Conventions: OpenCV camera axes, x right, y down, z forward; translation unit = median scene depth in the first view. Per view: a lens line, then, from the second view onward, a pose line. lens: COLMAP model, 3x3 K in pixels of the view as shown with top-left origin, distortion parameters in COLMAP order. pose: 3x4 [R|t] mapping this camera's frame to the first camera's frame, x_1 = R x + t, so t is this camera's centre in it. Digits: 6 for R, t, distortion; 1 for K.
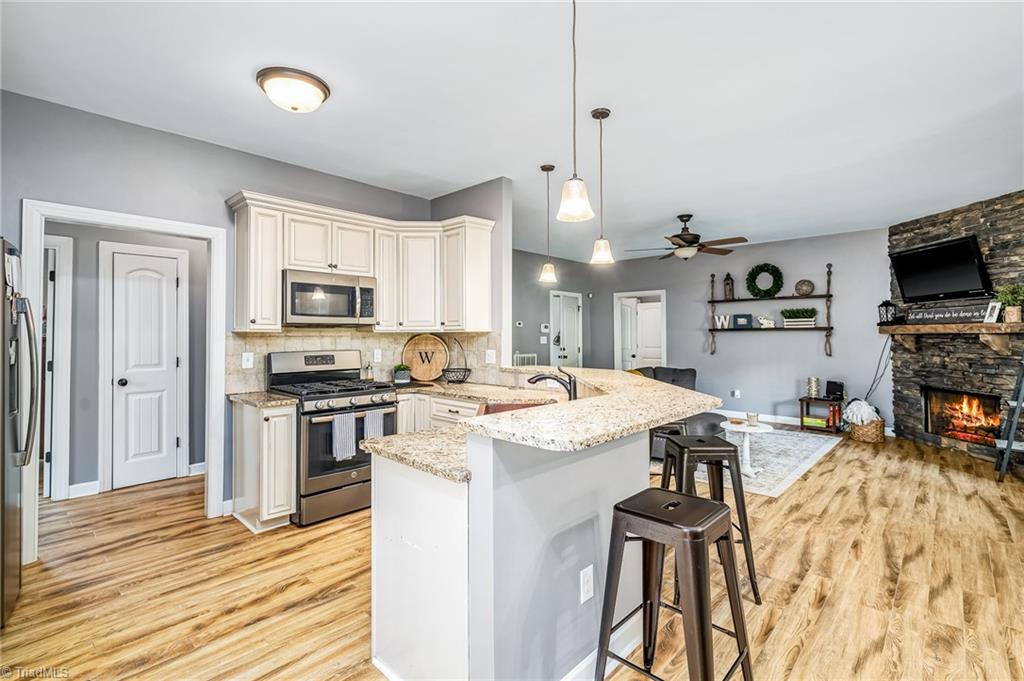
lens RADIAL K [[478.8, 0, 516.0], [0, 478.8, 338.6], [0, 0, 1]] dist [-0.002717, -0.000226]
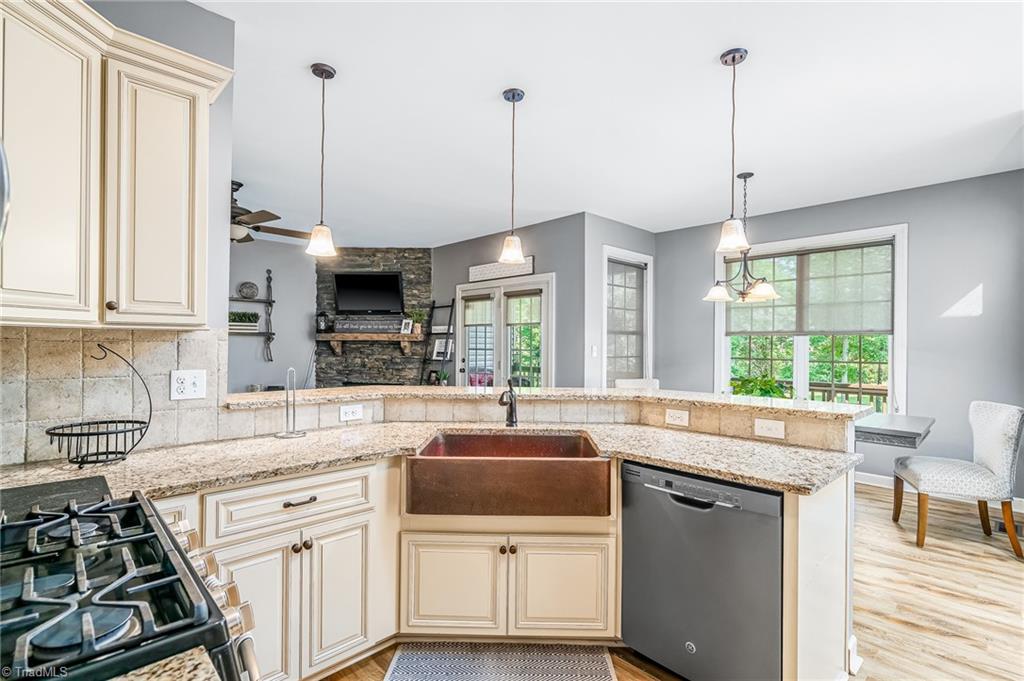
lens RADIAL K [[478.8, 0, 516.0], [0, 478.8, 338.6], [0, 0, 1]] dist [-0.002717, -0.000226]
pose [[0.064245, 0.012383, 0.997857, -0.383263], [-0.003873, 0.999919, -0.012159, -0.001410], [-0.997927, -0.003084, 0.064288, 0.500028]]
